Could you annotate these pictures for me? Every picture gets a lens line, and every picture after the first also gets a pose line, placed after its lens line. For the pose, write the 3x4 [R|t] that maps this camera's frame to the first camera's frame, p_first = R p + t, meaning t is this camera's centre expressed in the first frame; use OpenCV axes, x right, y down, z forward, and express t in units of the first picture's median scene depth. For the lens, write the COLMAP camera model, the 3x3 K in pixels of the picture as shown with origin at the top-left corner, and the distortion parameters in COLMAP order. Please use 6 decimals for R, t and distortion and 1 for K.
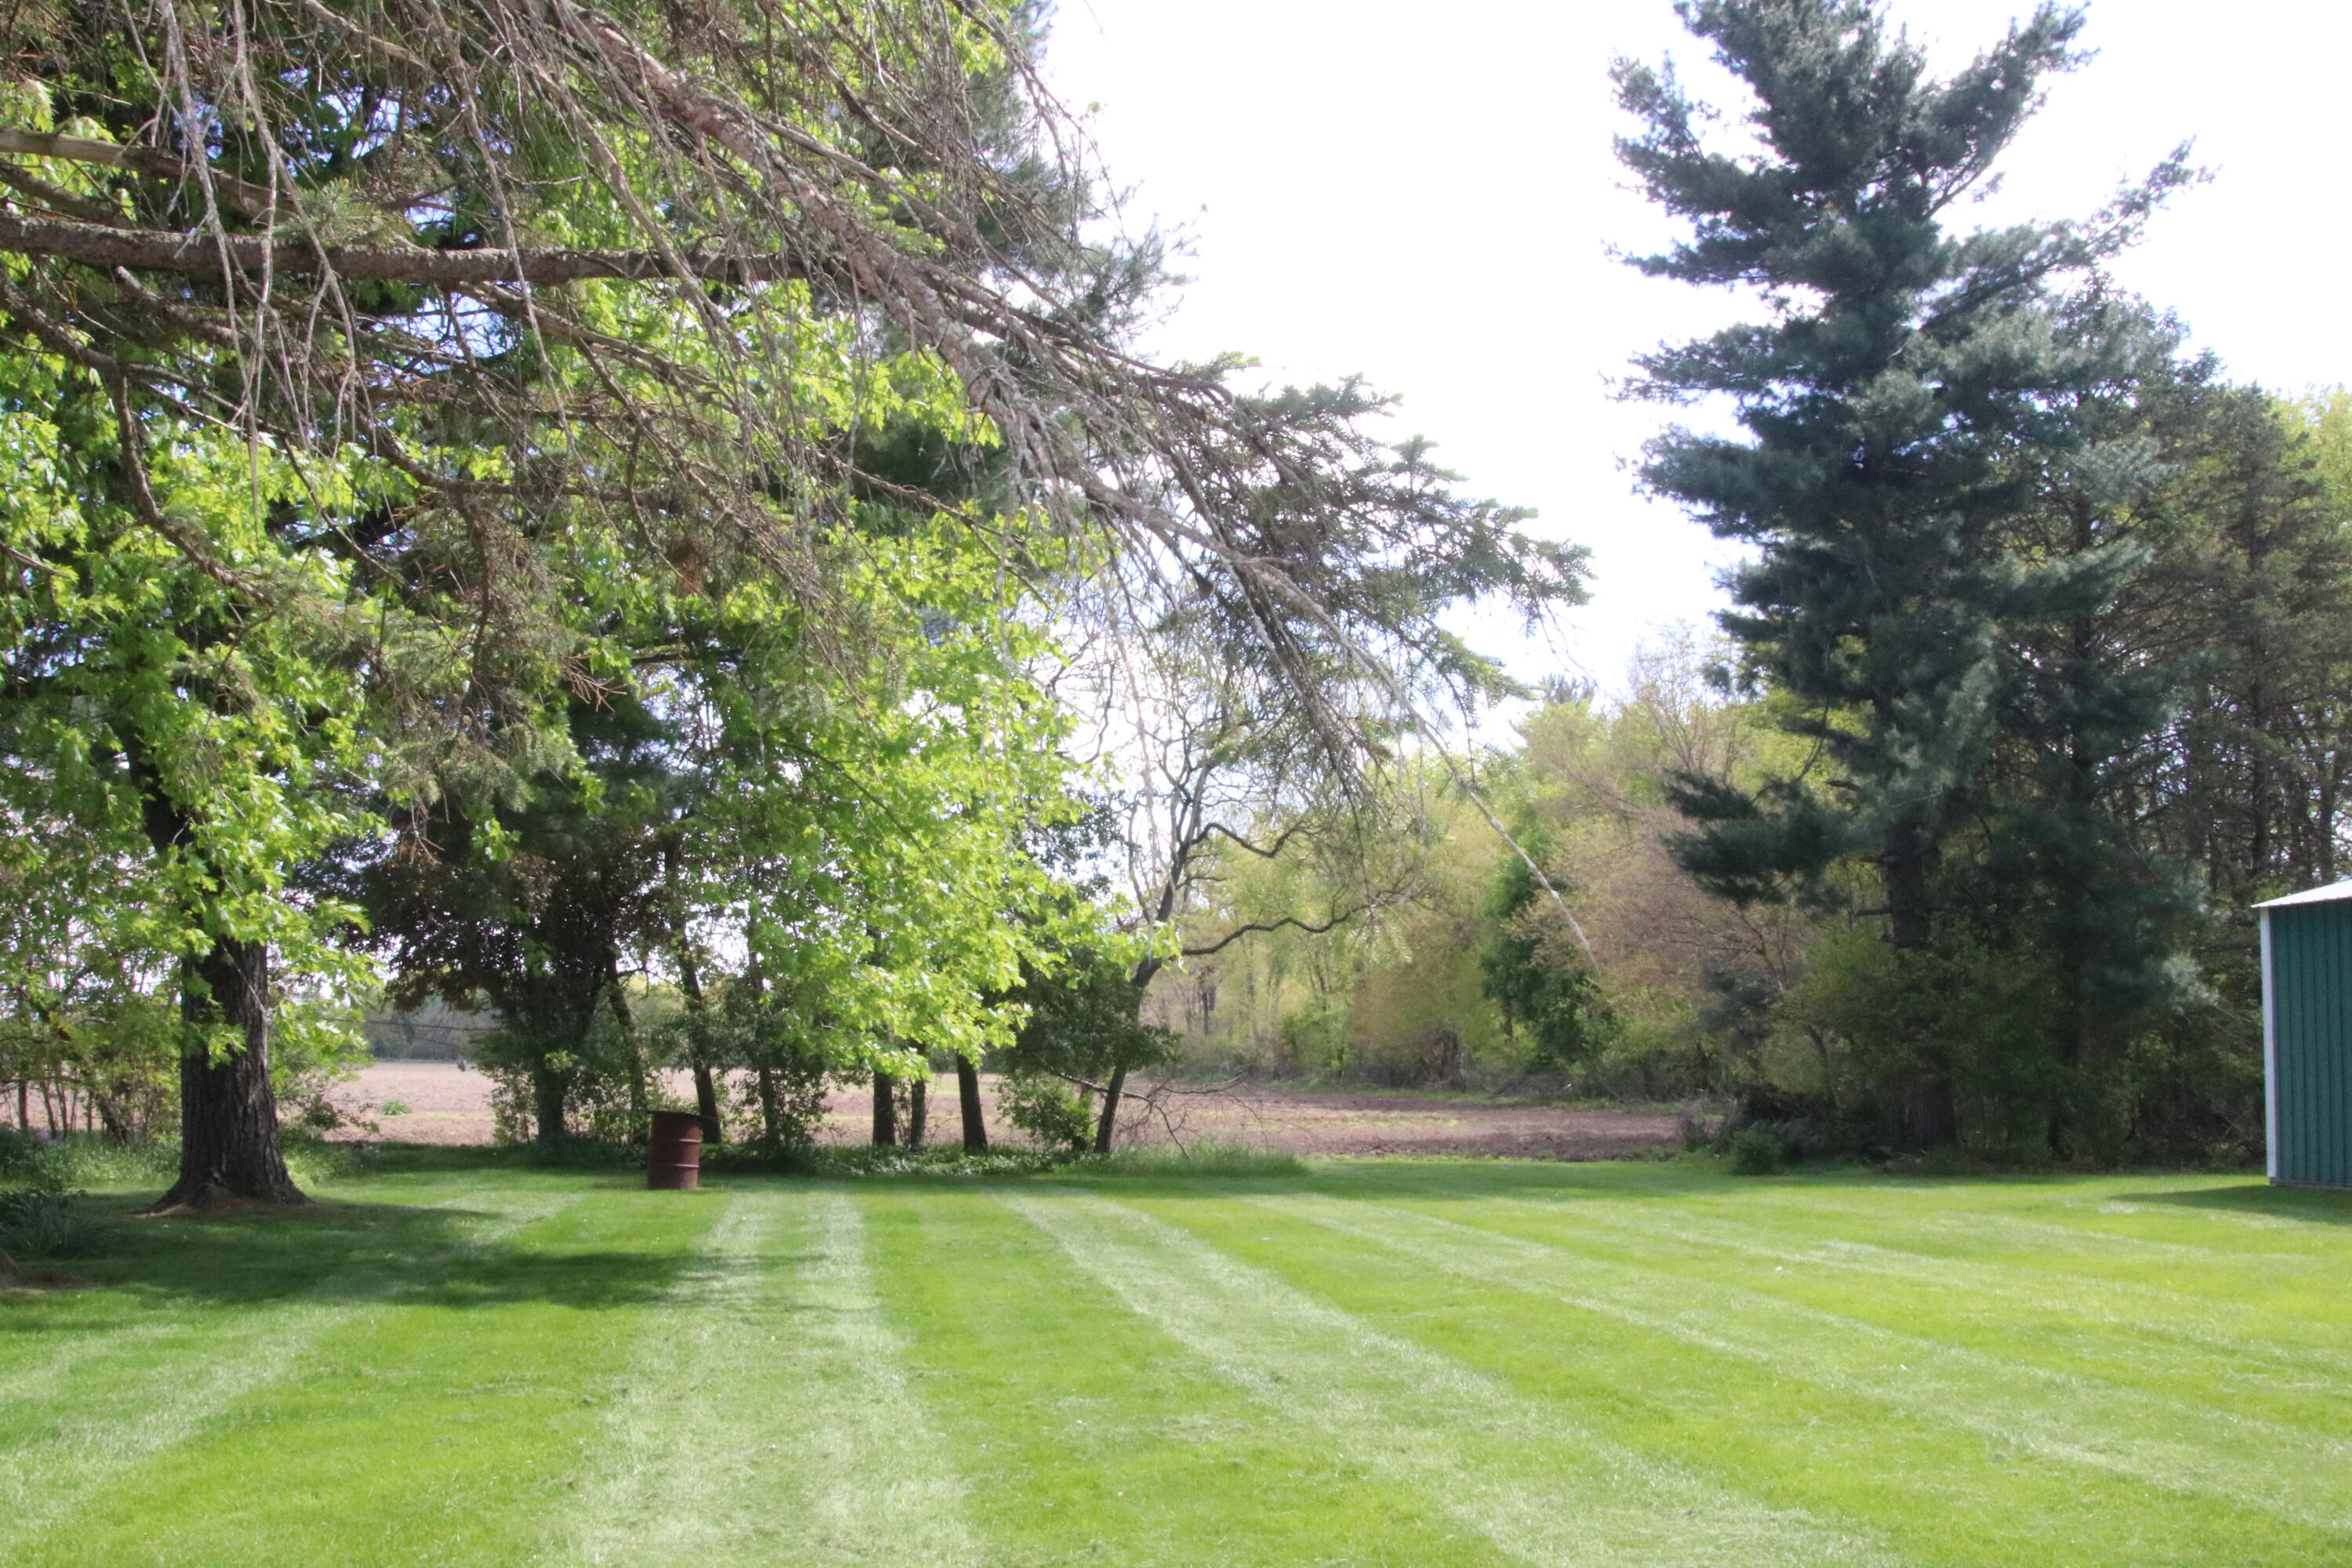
lens RADIAL K [[2632.0, 0, 1183.5], [0, 2632.0, 804.1], [0, 0, 1]] dist [-0.090932, 0.000000]
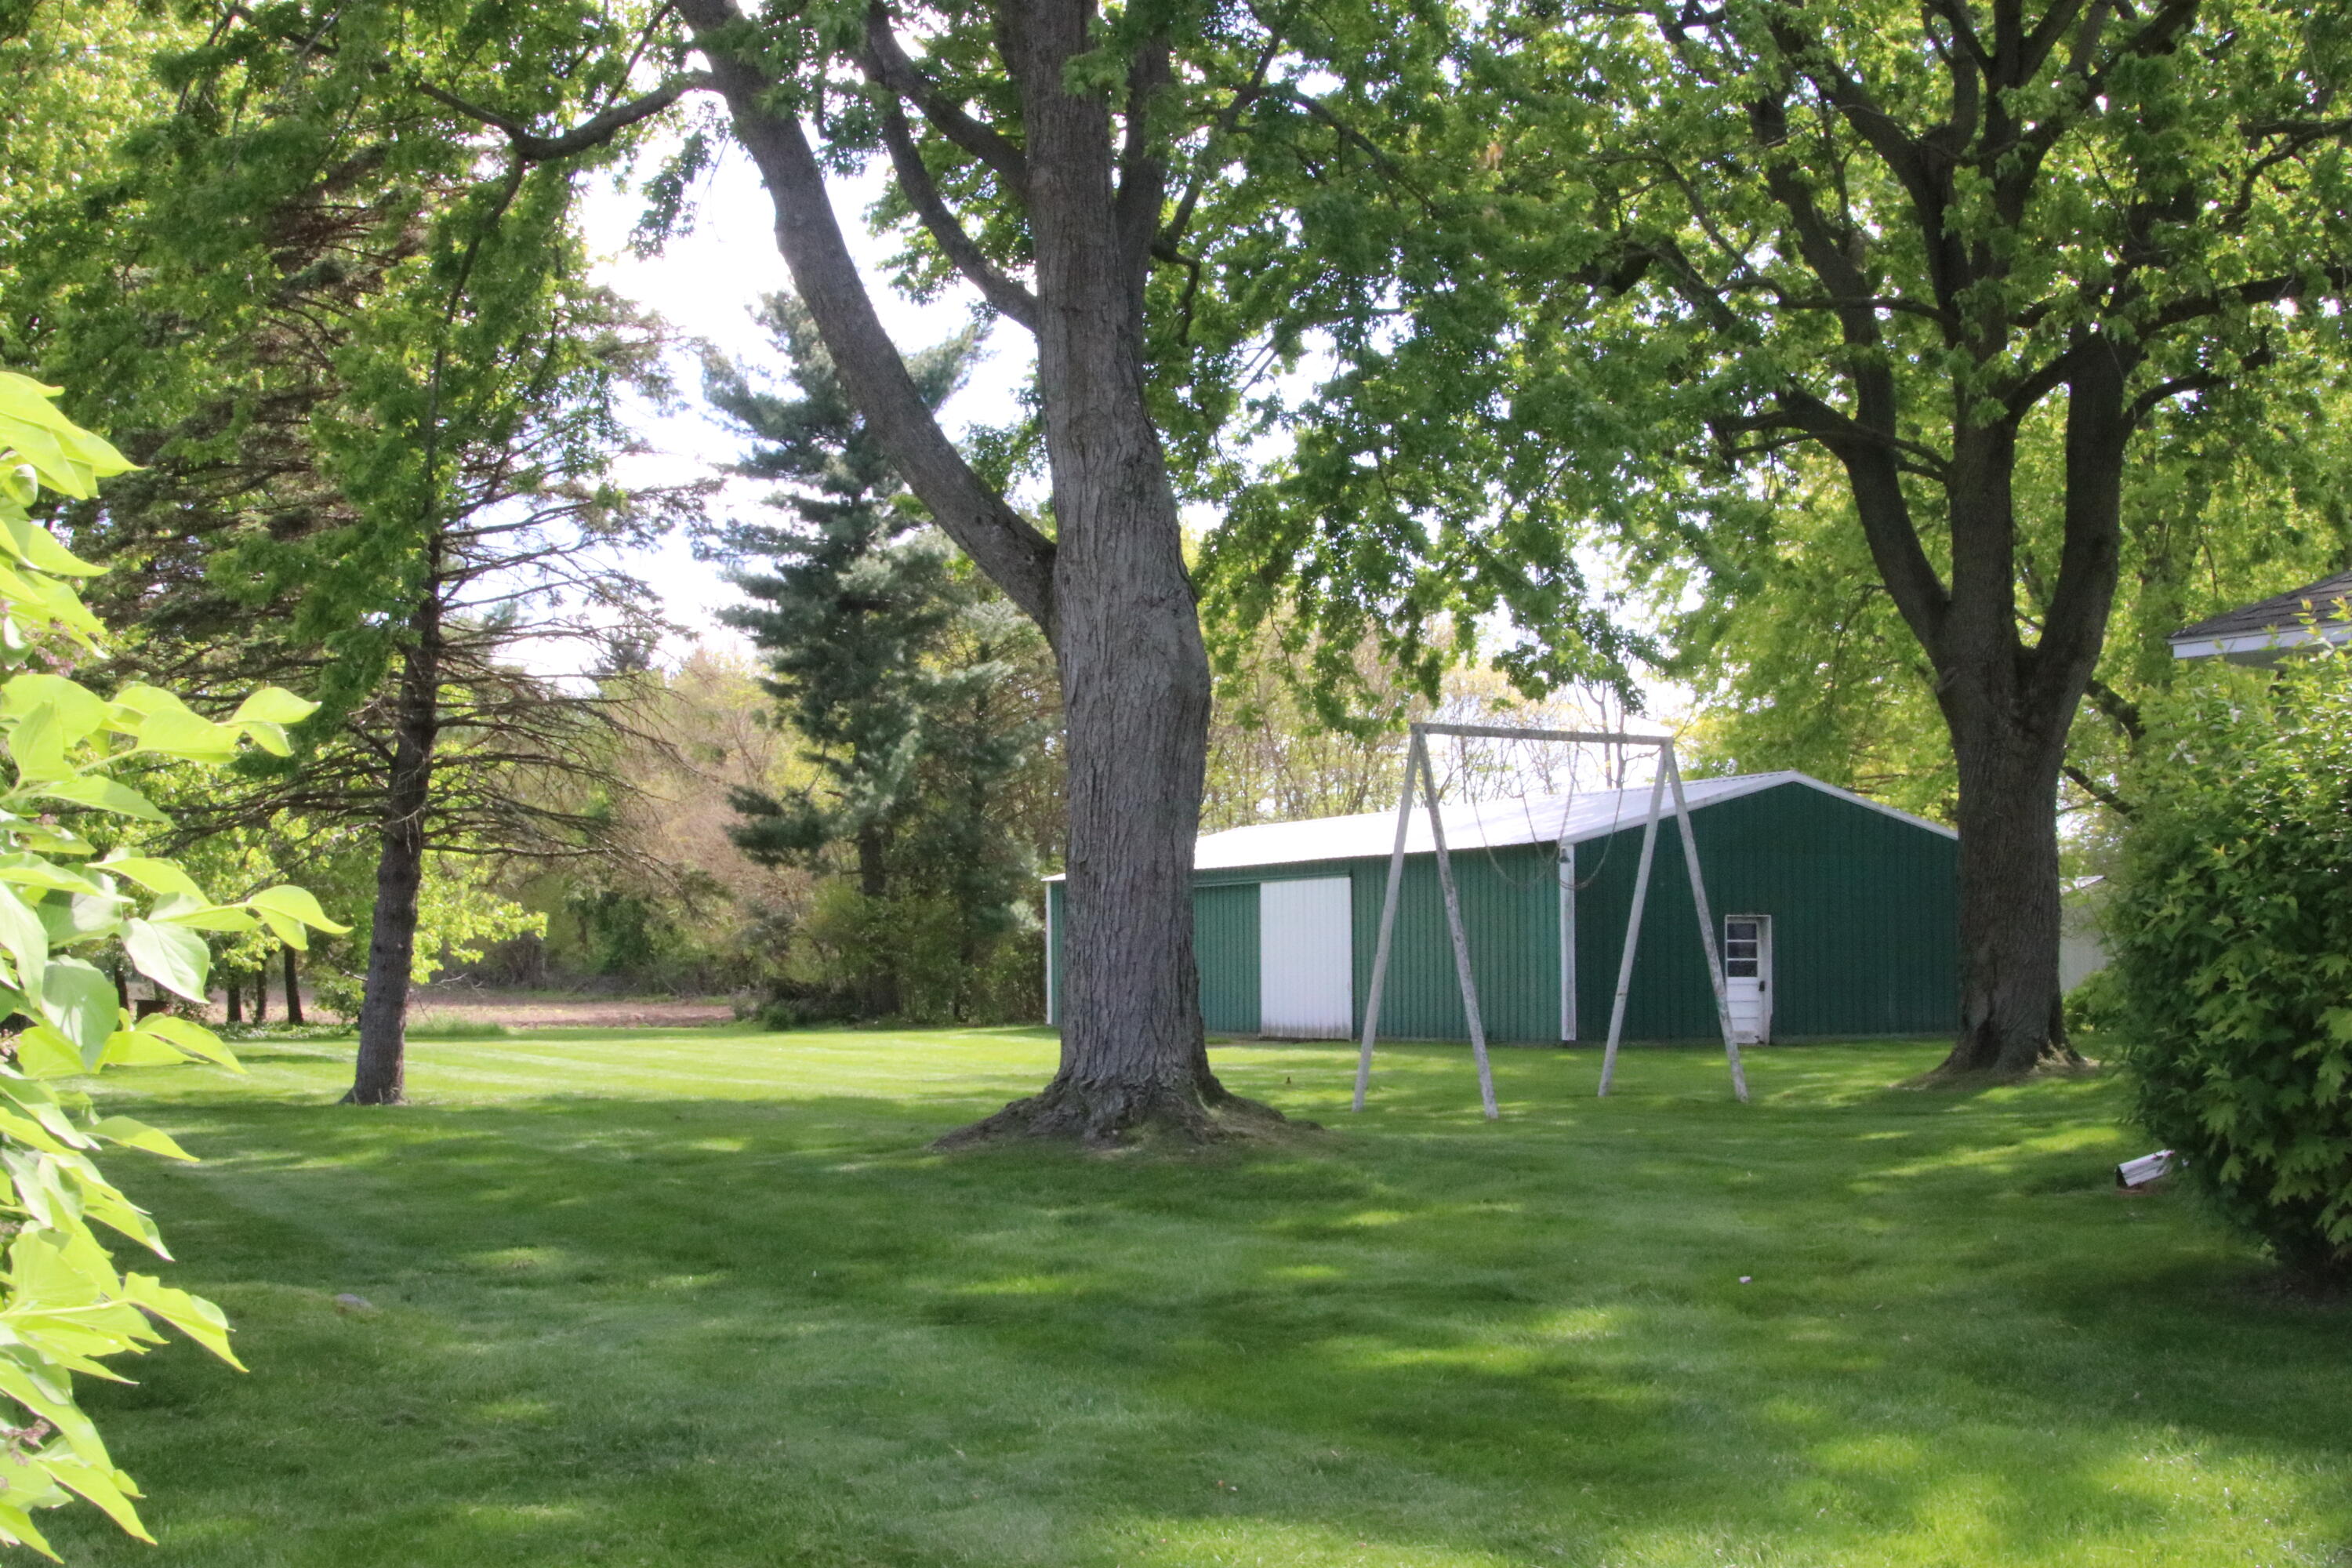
lens RADIAL K [[2632.0, 0, 1171.6], [0, 2632.0, 786.0], [0, 0, 1]] dist [-0.090932, 0.000000]
pose [[0.937312, 0.011415, 0.348305, -0.126899], [-0.021608, 0.999444, 0.025394, -0.061092], [-0.347822, -0.031328, 0.937037, -0.633446]]
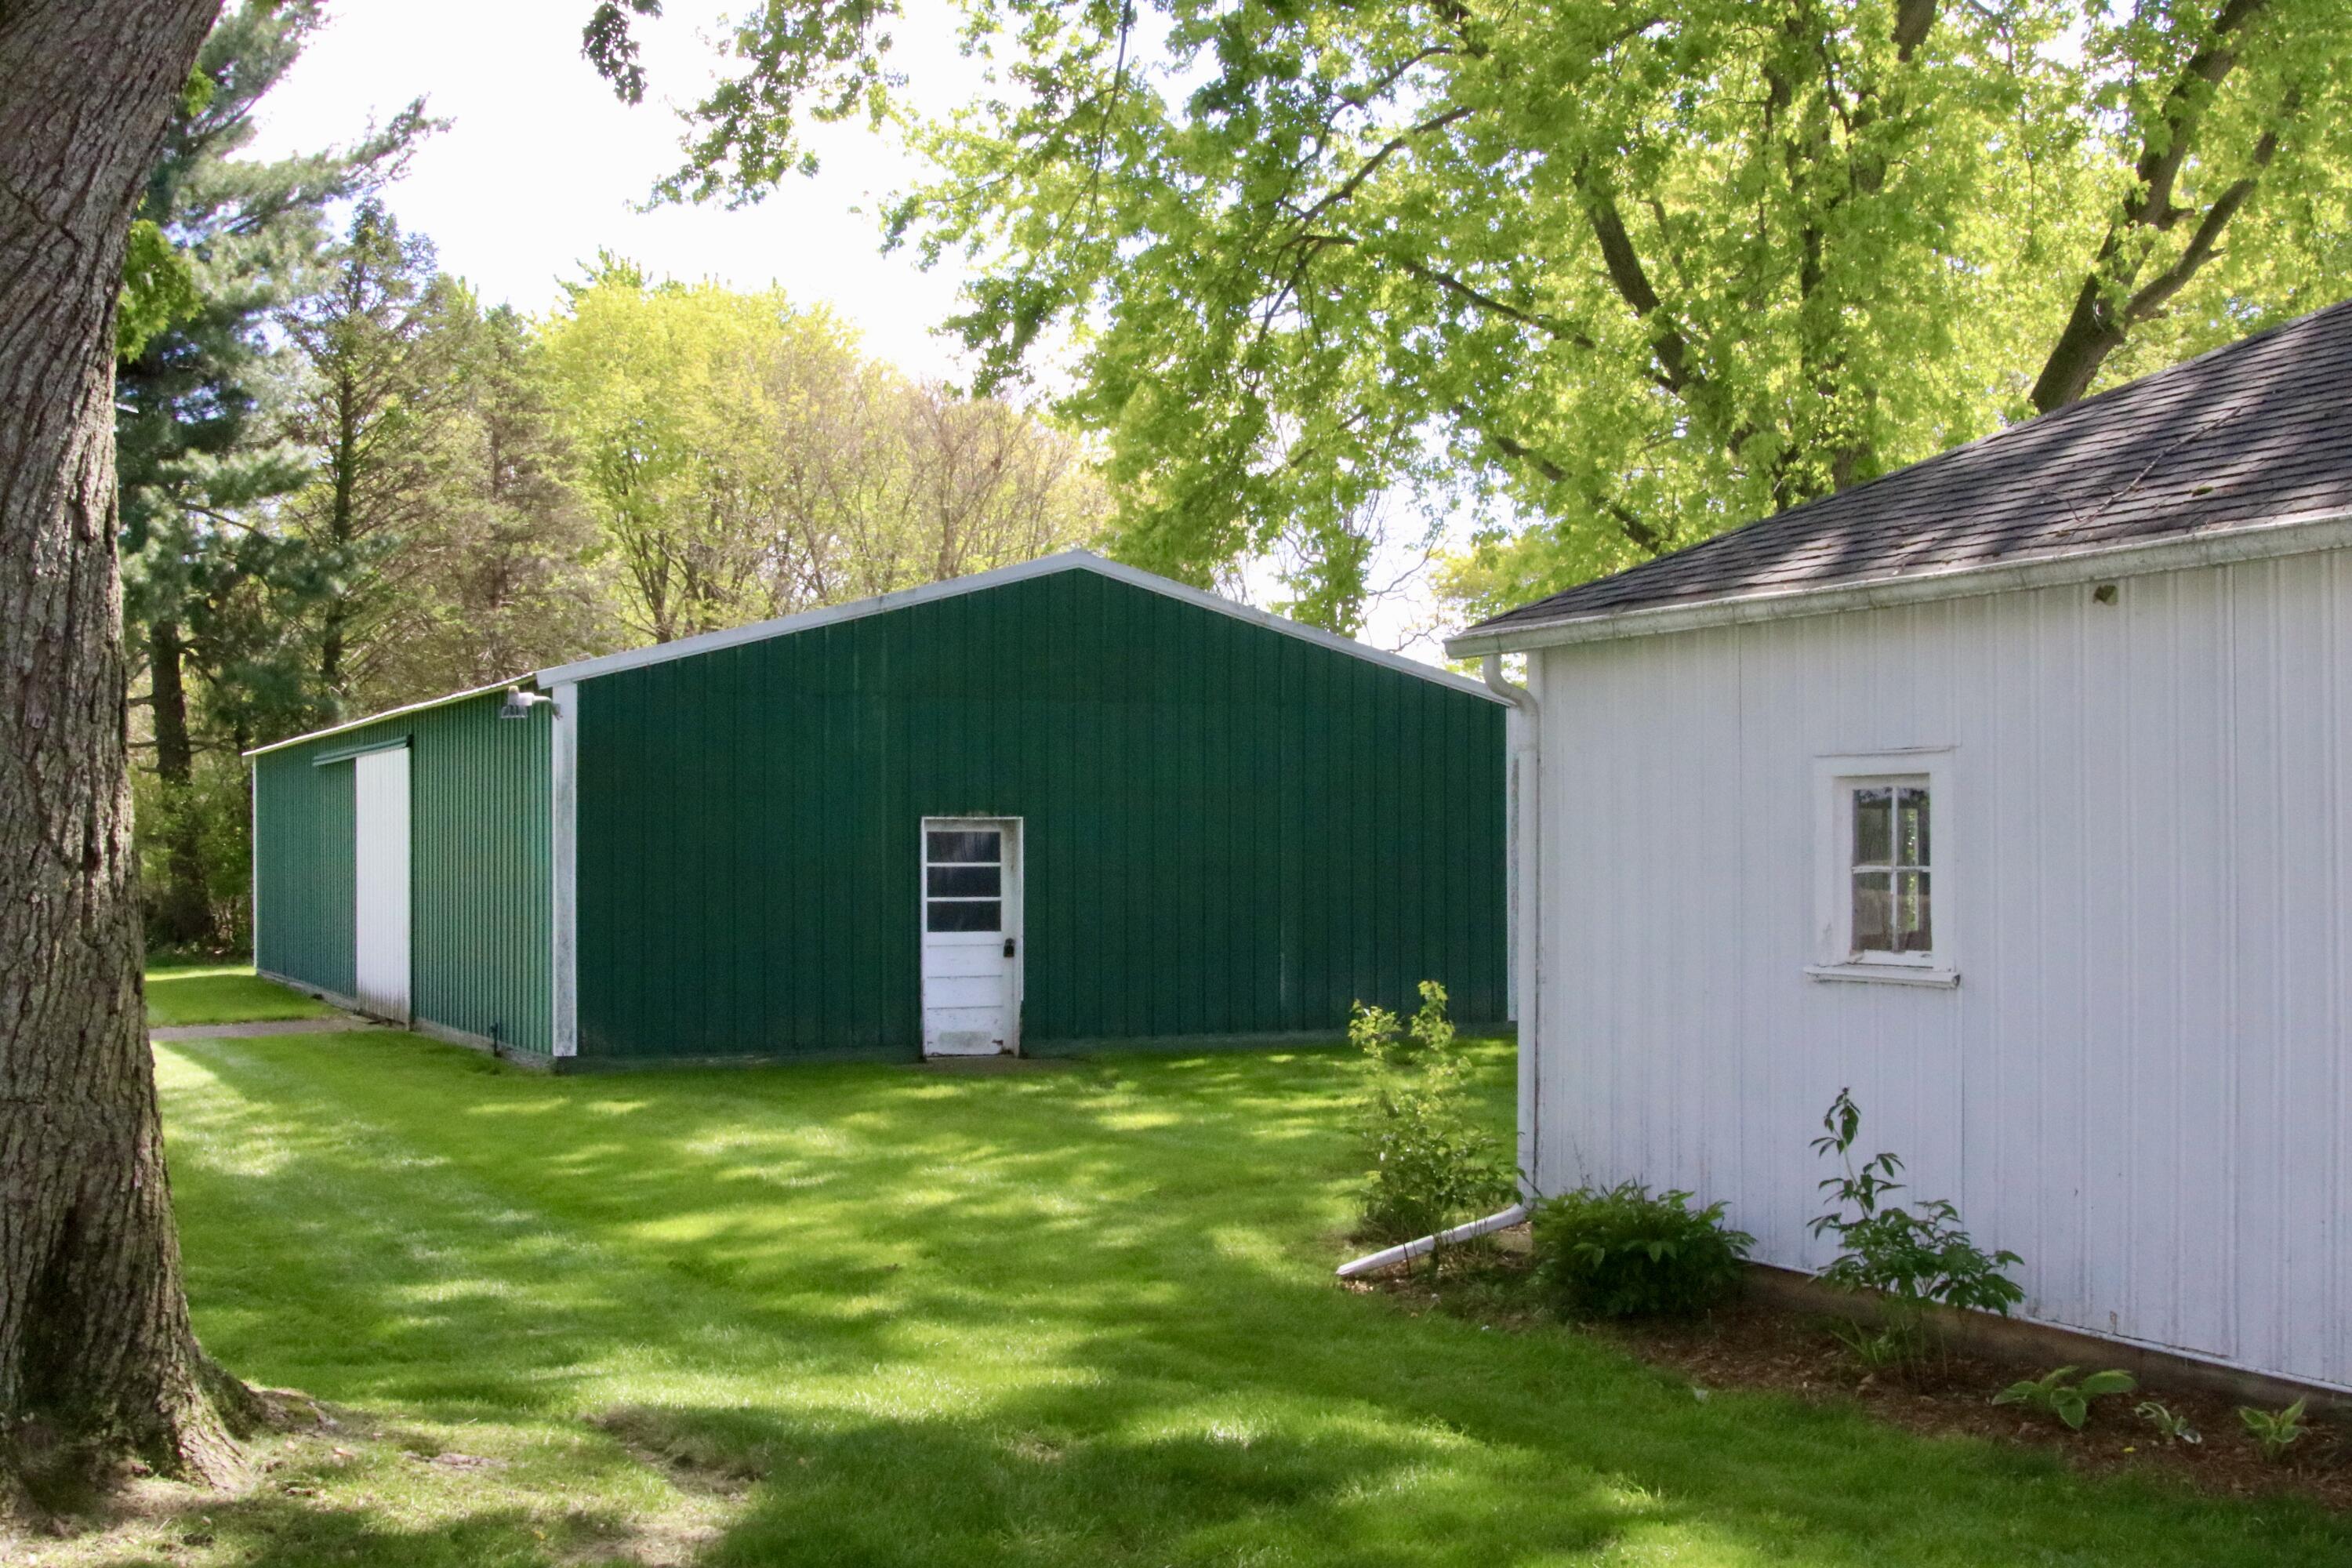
lens RADIAL K [[2632.0, 0, 1173.5], [0, 2632.0, 792.9], [0, 0, 1]] dist [-0.090932, 0.000000]
pose [[0.945289, -0.005544, 0.326186, 0.330075], [-0.020154, 0.996953, 0.075350, -0.035458], [-0.325610, -0.077802, 0.942298, -0.264315]]
